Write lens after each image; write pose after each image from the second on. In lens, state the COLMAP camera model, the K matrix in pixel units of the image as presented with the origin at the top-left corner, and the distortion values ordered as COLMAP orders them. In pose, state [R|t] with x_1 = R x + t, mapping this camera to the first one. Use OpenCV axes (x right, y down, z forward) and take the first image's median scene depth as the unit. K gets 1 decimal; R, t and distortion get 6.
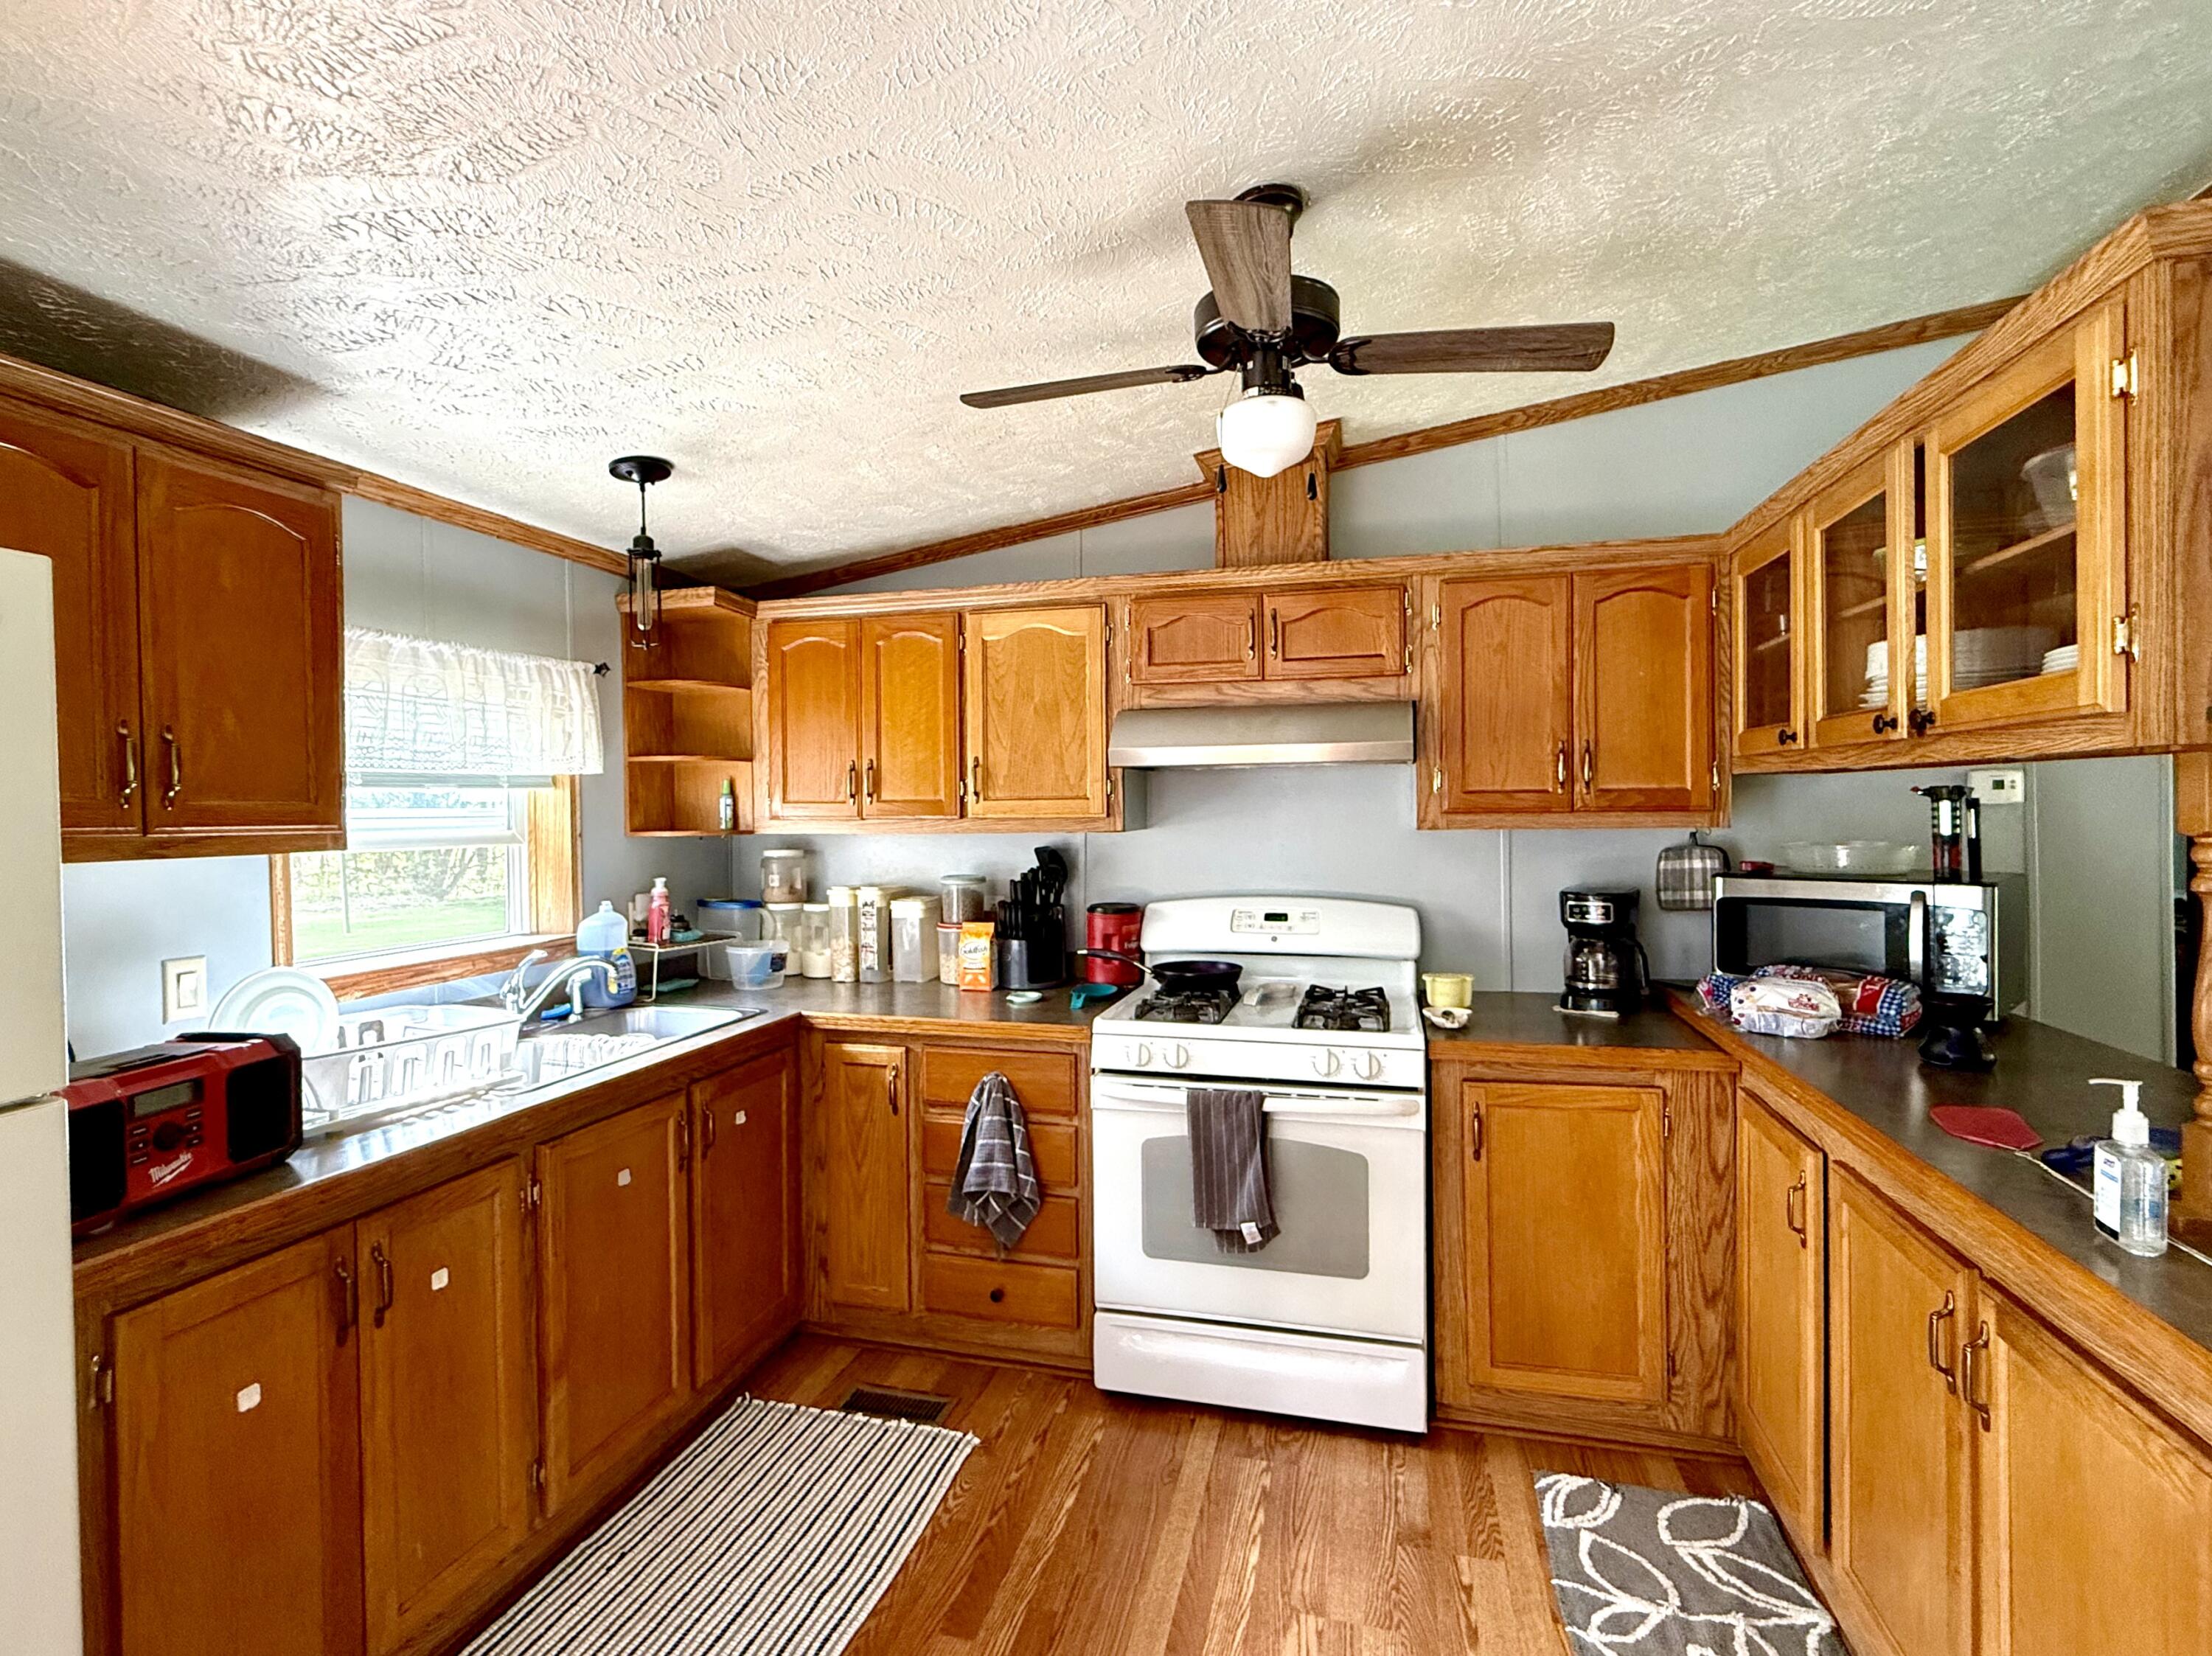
lens RADIAL K [[1034.4, 0, 1108.9], [0, 1034.4, 822.1], [0, 0, 1]] dist [-0.000956, 0.000285]
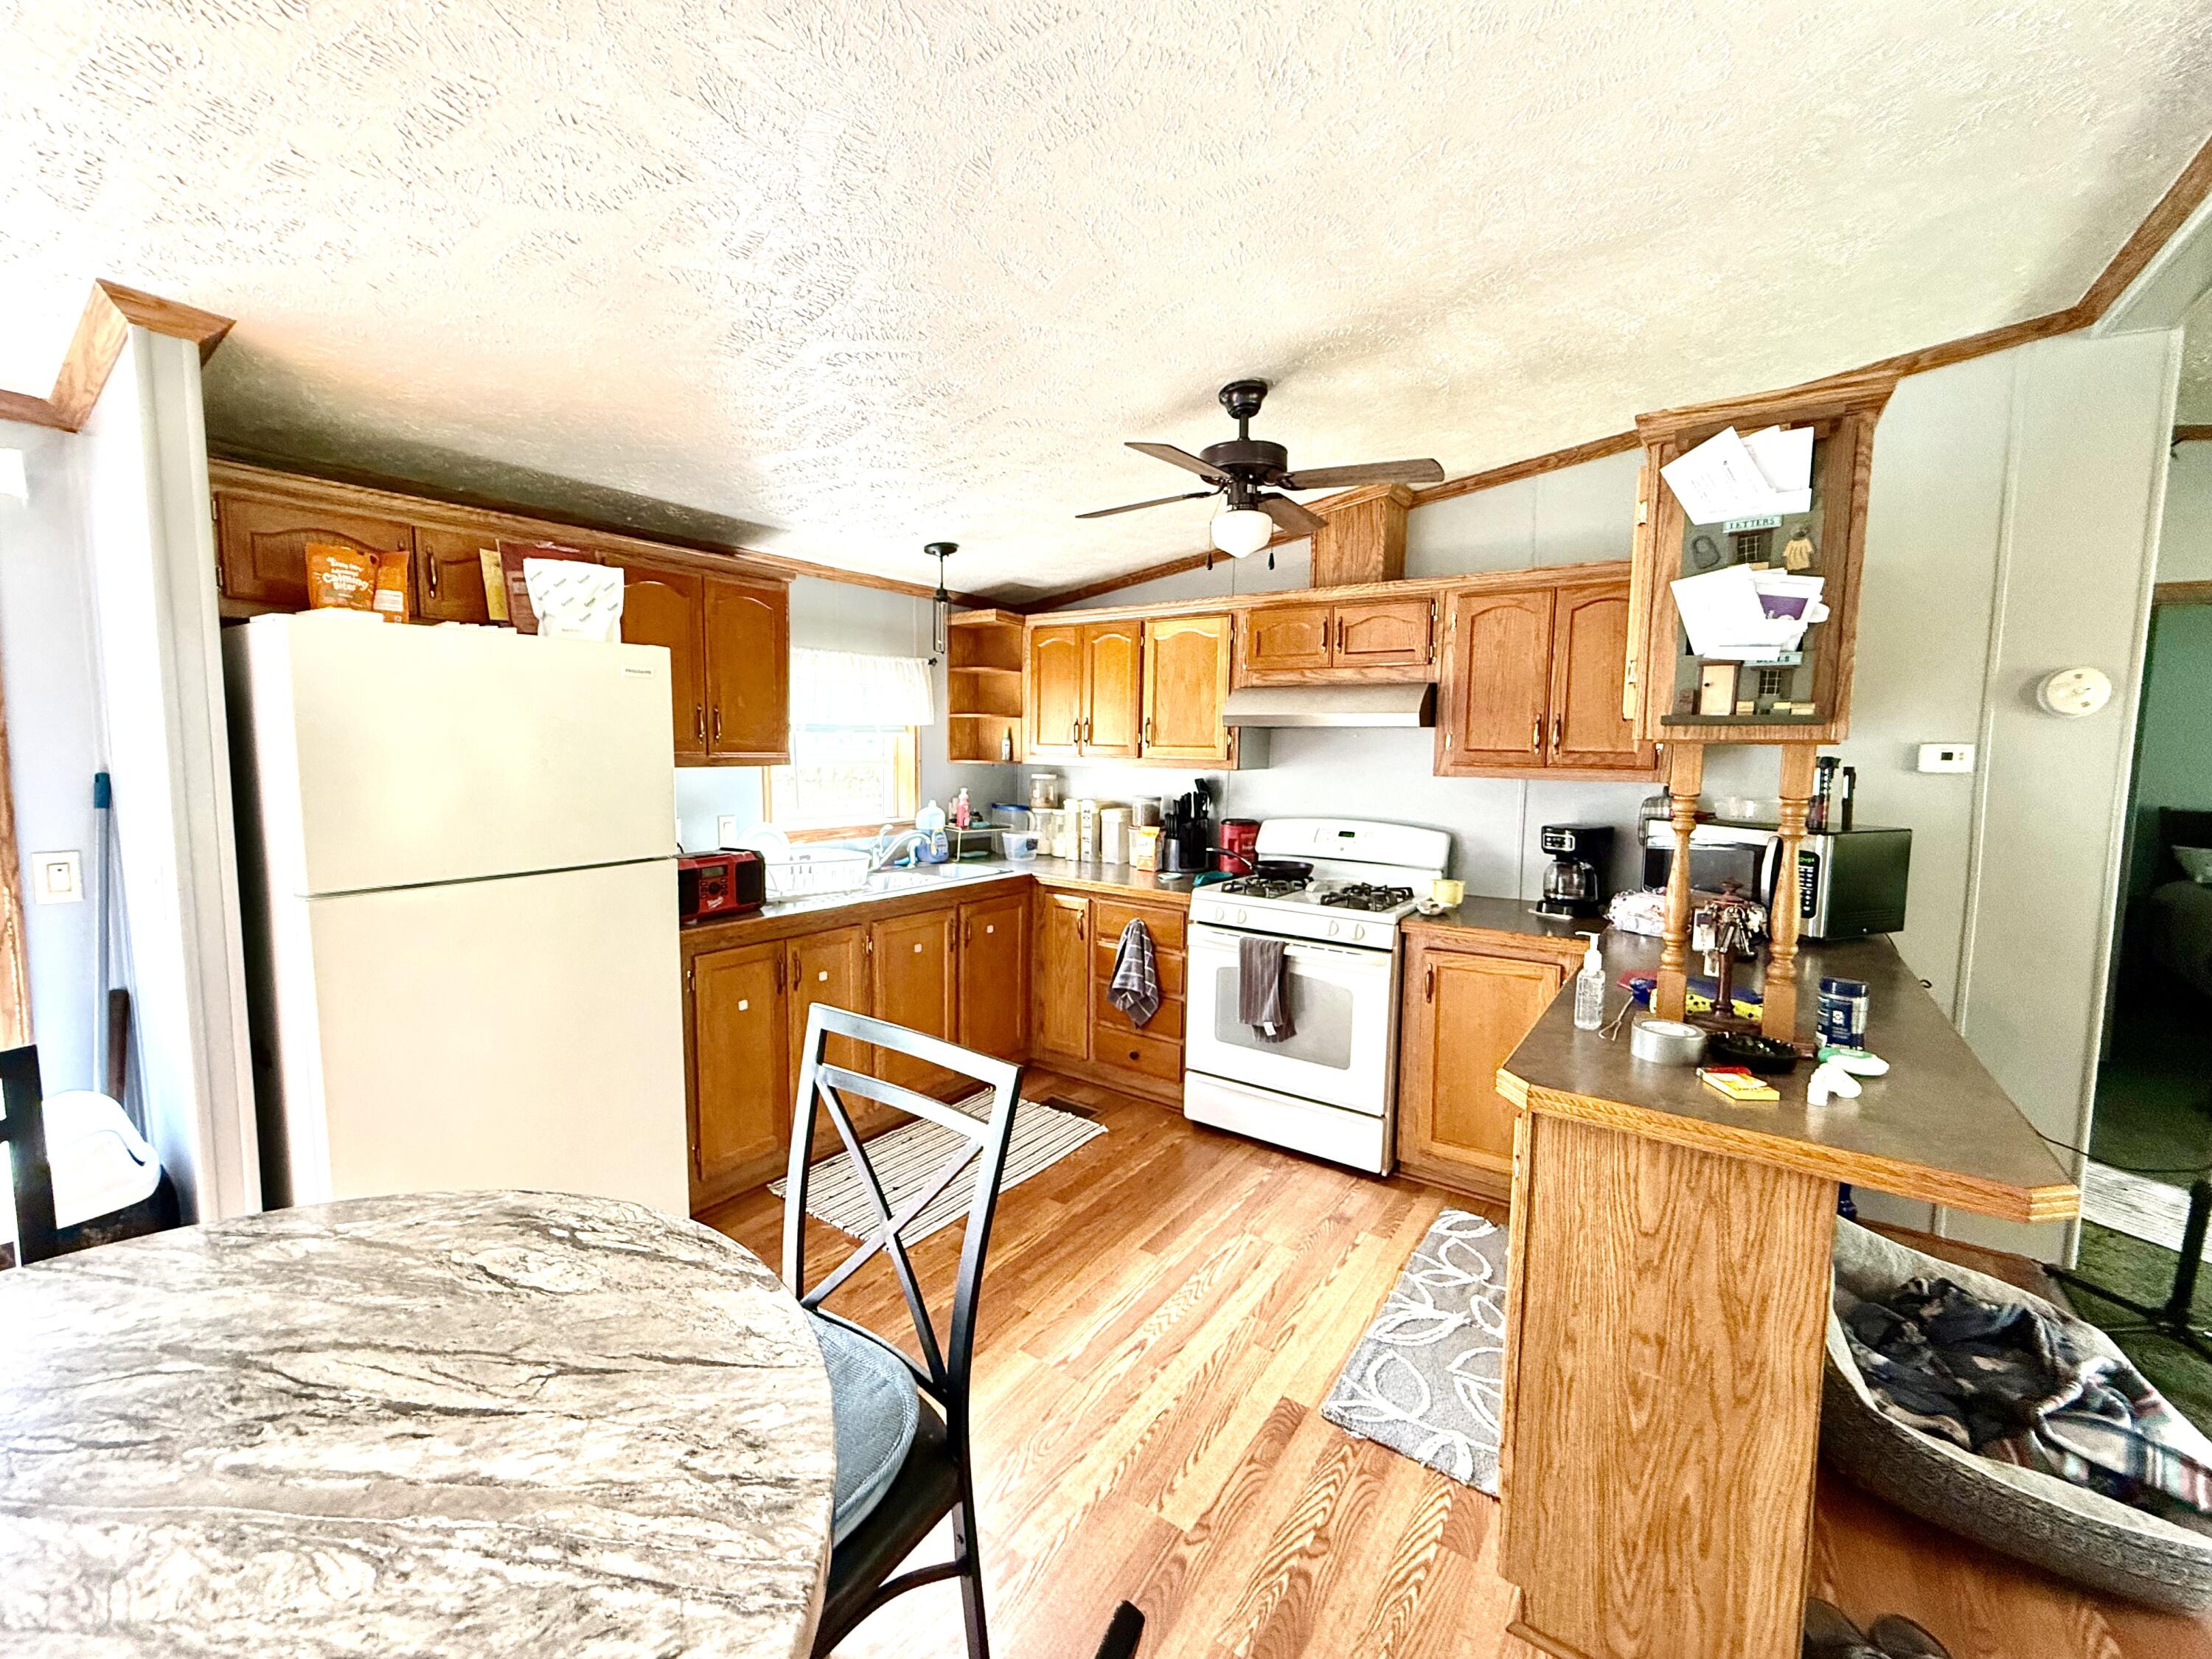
lens RADIAL K [[881.7, 0, 1108.6], [0, 881.7, 824.4], [0, 0, 1]] dist [0.000781, -0.000167]
pose [[0.938678, 0.056276, -0.340172, 0.310049], [-0.030000, 0.996179, 0.082019, -0.012798], [0.343488, -0.066784, 0.936780, -0.284955]]
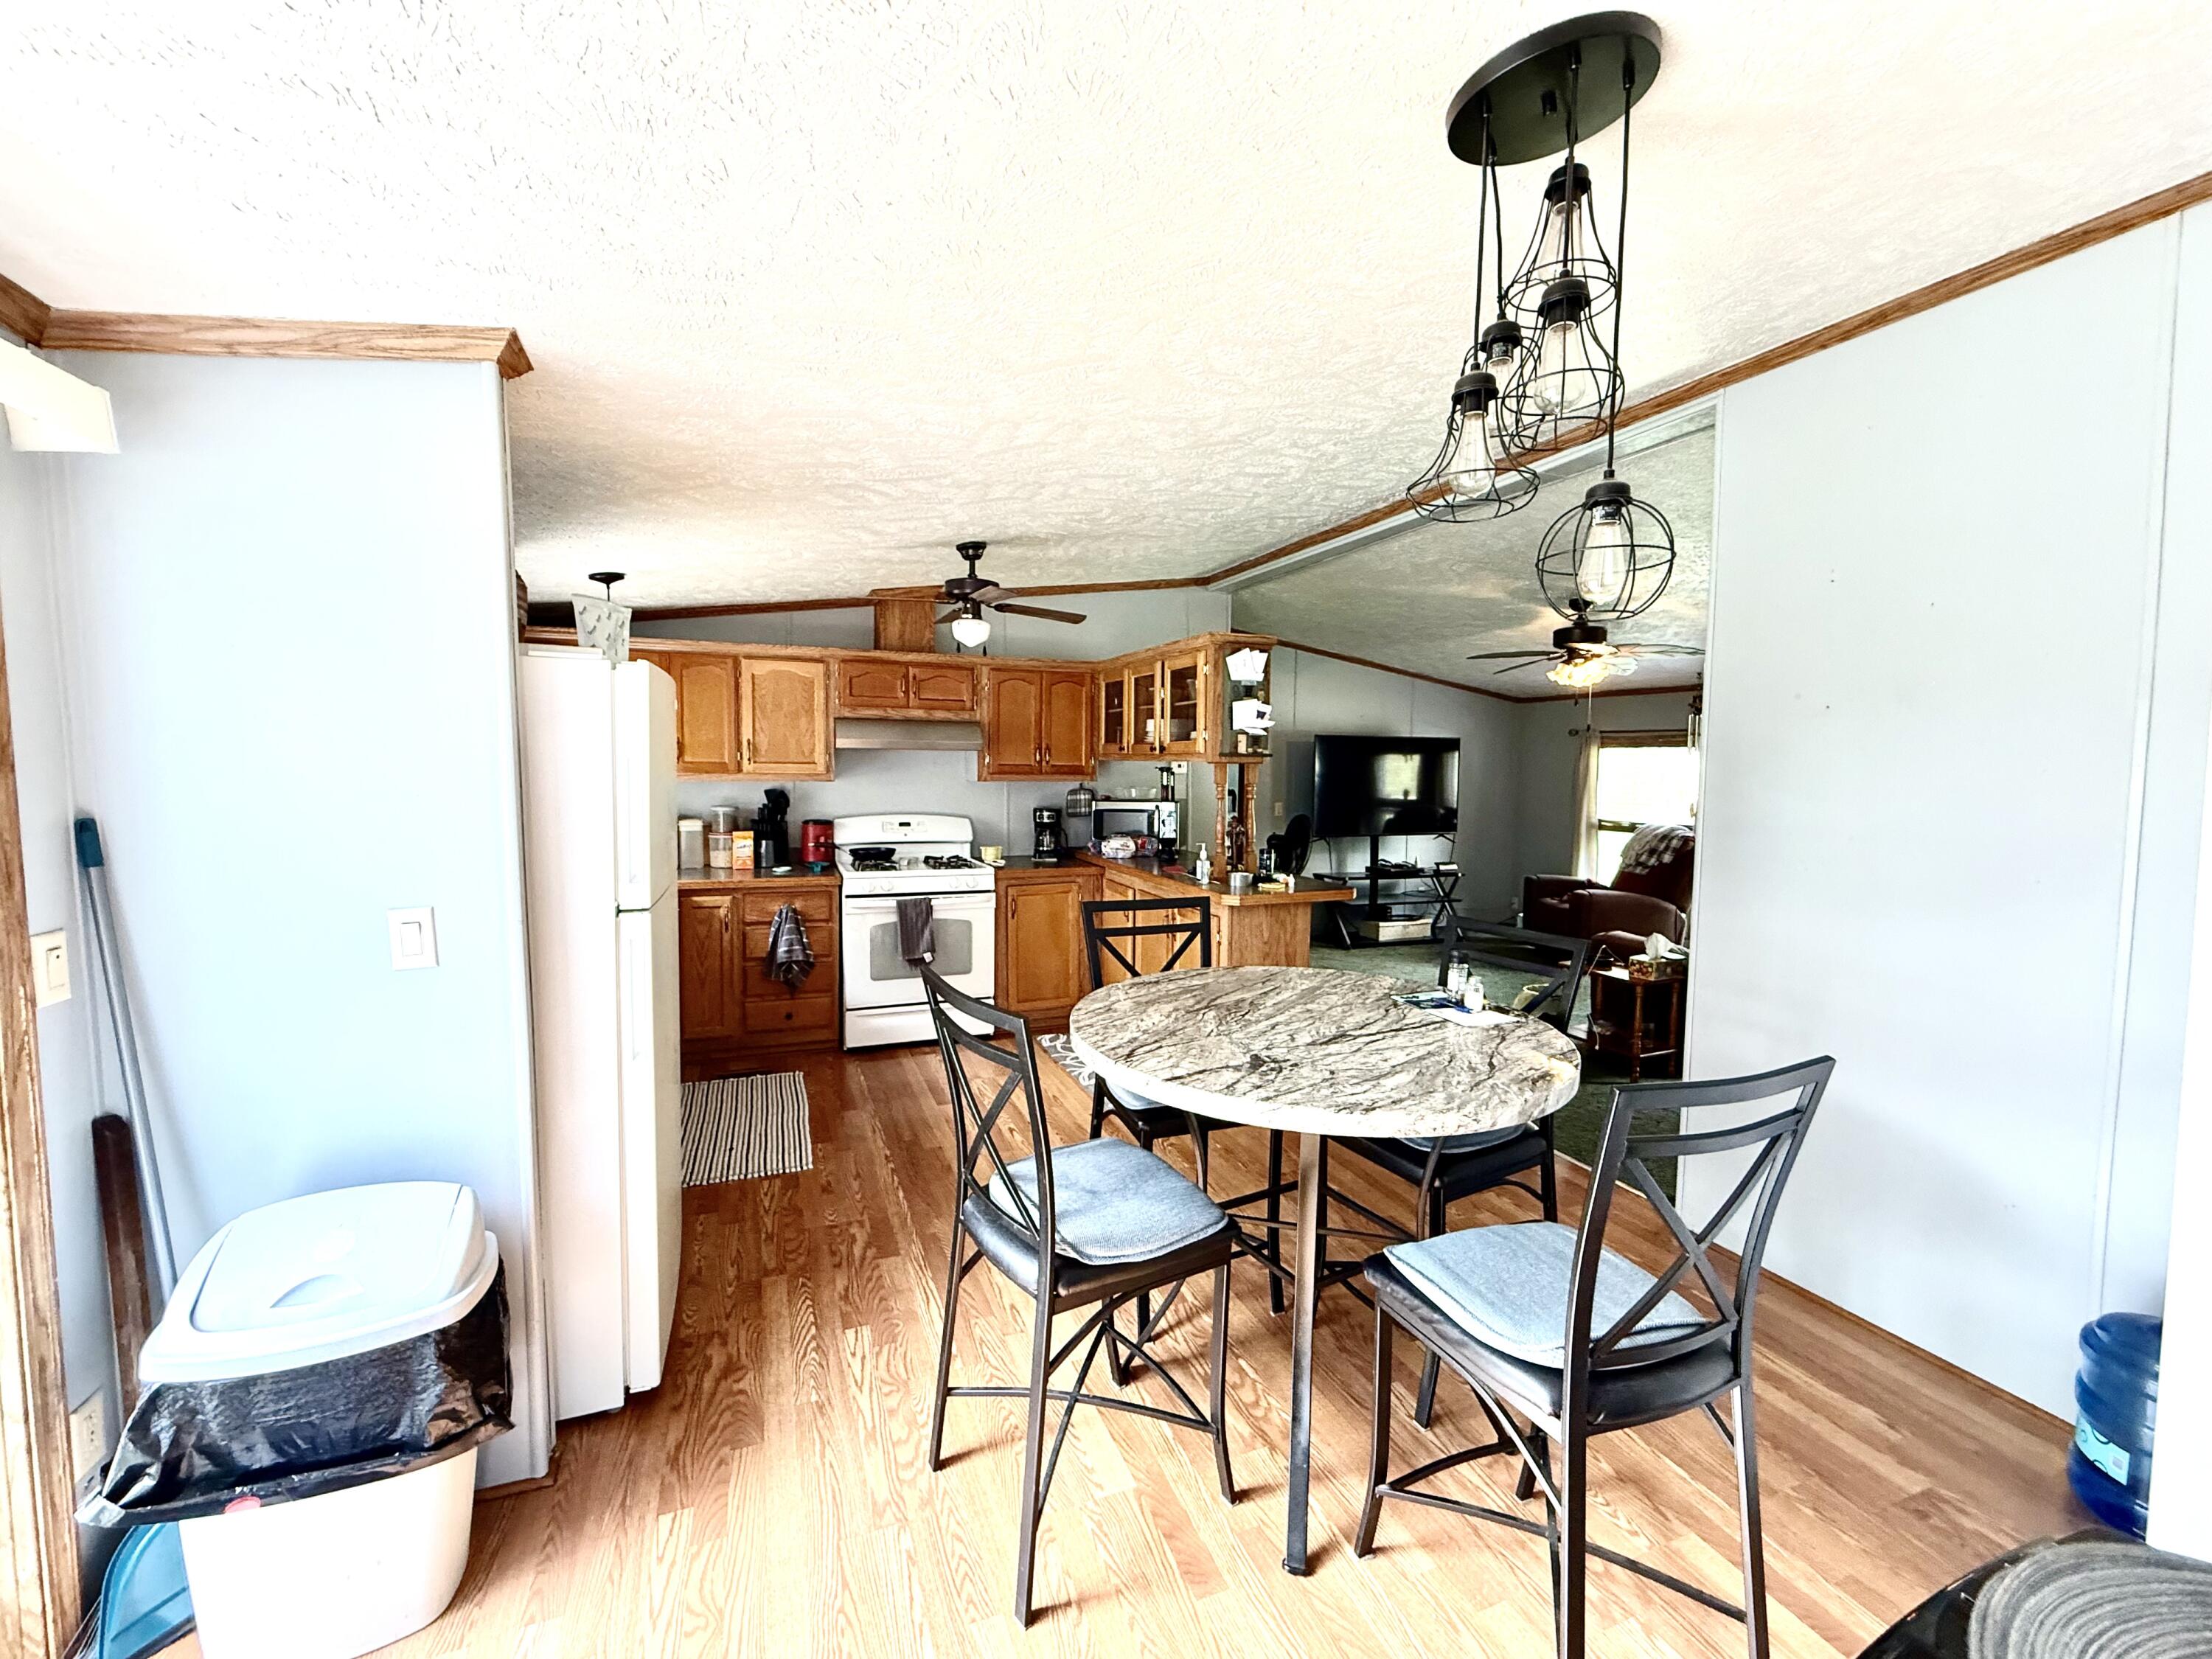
lens RADIAL K [[881.7, 0, 1092.9], [0, 881.7, 821.7], [0, 0, 1]] dist [0.000781, -0.000167]
pose [[0.817399, -0.019928, 0.575728, -0.610064], [-0.011247, 0.998659, 0.050535, -0.004290], [-0.575963, -0.047782, 0.816078, -0.704831]]
